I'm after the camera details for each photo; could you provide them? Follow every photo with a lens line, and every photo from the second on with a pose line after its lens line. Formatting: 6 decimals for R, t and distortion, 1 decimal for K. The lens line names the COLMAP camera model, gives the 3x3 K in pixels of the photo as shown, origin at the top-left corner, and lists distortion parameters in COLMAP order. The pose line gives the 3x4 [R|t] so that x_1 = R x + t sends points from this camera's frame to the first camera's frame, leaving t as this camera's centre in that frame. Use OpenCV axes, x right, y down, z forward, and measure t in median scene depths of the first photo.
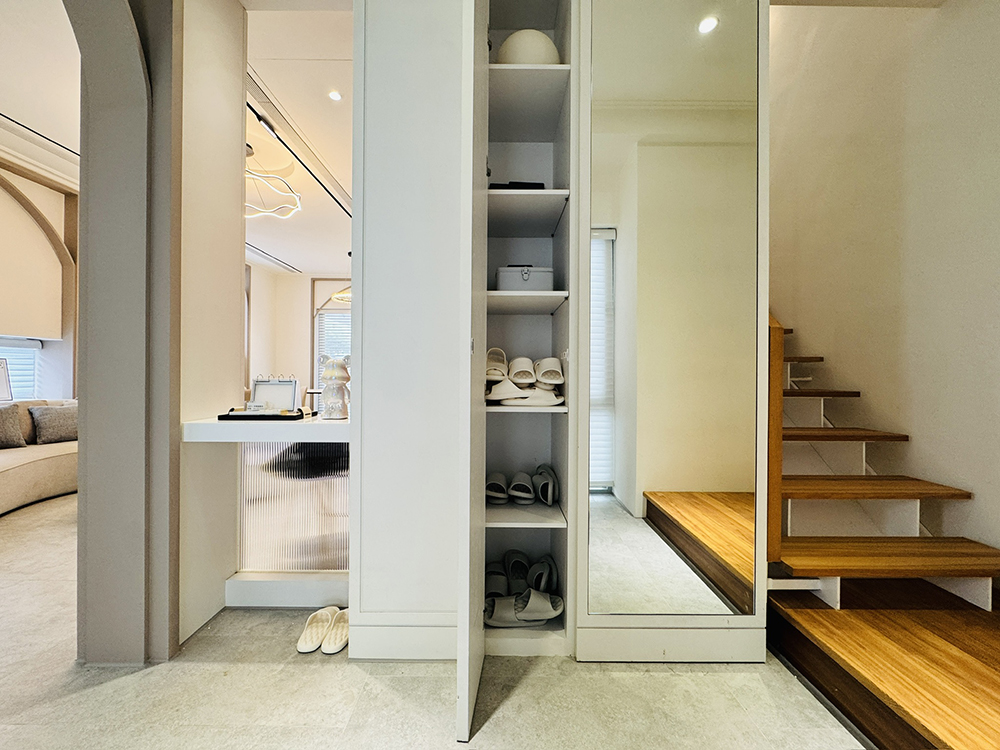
lens RADIAL K [[399.6, 0, 499.7], [0, 399.6, 376.8], [0, 0, 1]] dist [0.000178, 0.000020]
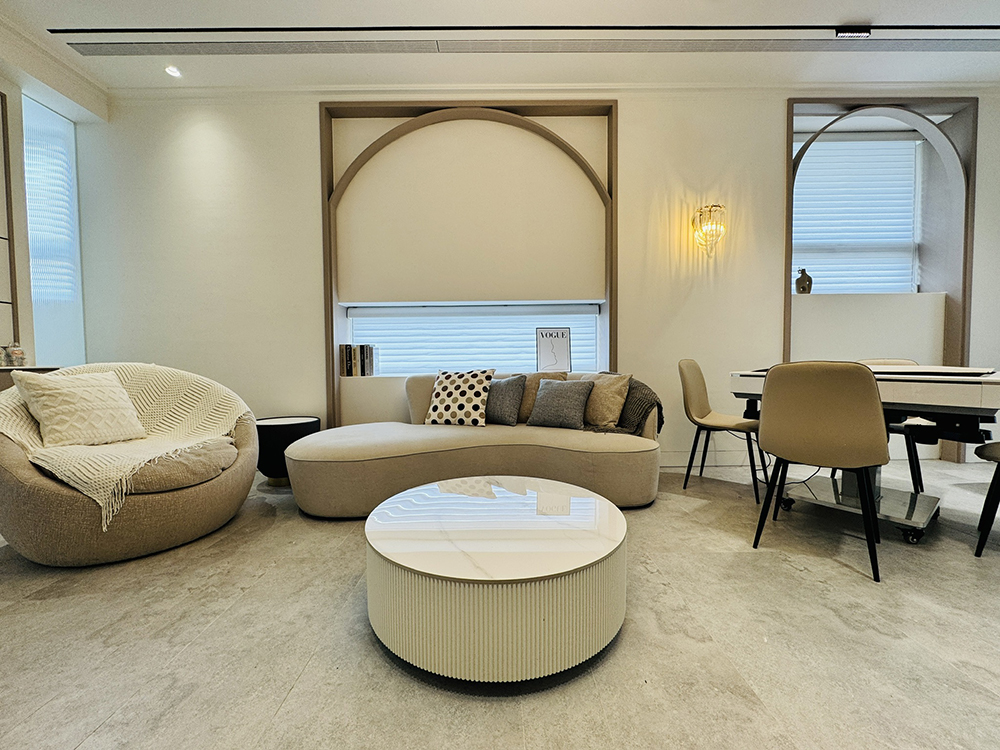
lens RADIAL K [[399.6, 0, 500.2], [0, 399.6, 375.2], [0, 0, 1]] dist [0.000178, 0.000020]
pose [[-0.000430, 0.031591, -0.999501, -0.337787], [0.009848, 0.999453, 0.031585, 0.039236], [0.999951, -0.009829, -0.000741, 0.954026]]
